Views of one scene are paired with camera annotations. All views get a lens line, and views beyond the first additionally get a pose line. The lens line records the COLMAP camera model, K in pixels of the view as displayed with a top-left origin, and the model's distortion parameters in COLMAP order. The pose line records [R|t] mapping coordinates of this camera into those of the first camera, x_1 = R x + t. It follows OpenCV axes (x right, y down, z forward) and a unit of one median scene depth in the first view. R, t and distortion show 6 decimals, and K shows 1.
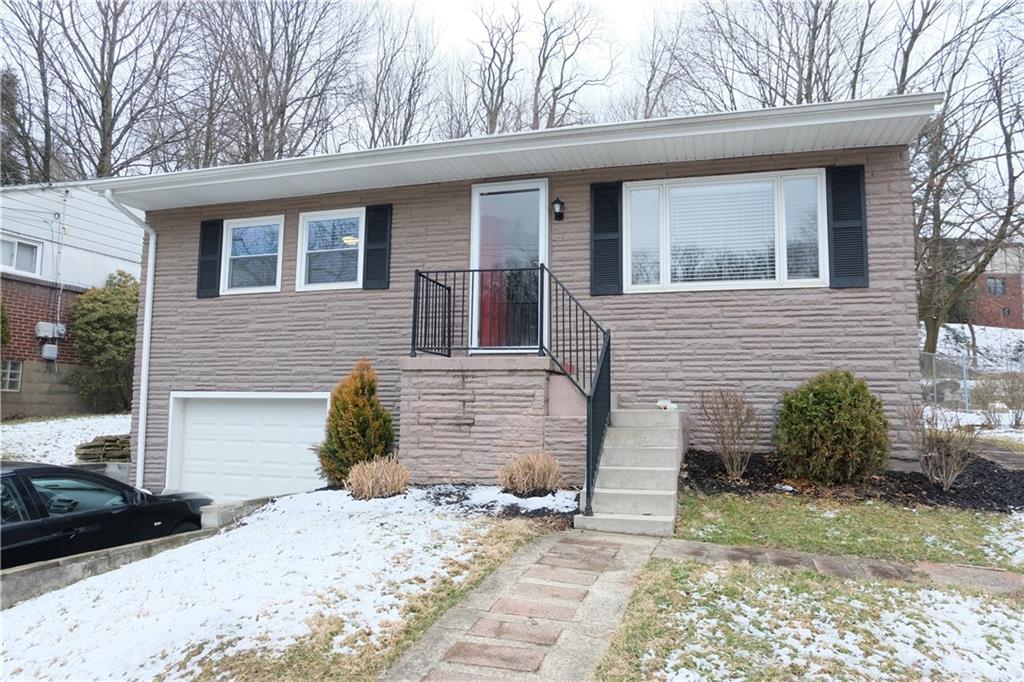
lens RADIAL K [[683.7, 0, 512.0], [0, 683.7, 341.0], [0, 0, 1]] dist [-0.071538, 0.049756]
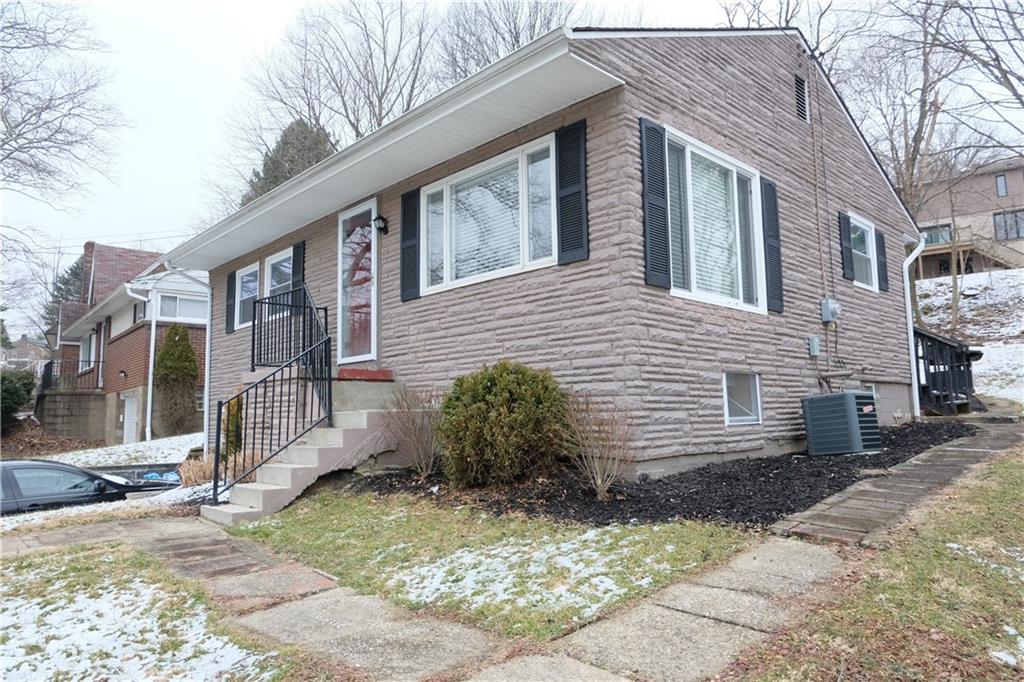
lens RADIAL K [[683.7, 0, 512.0], [0, 683.7, 341.0], [0, 0, 1]] dist [-0.071538, 0.049756]
pose [[0.868913, -0.080277, -0.488412, 0.840008], [0.071587, 0.996767, -0.036476, 0.047344], [0.489761, -0.003269, 0.871850, 0.190110]]
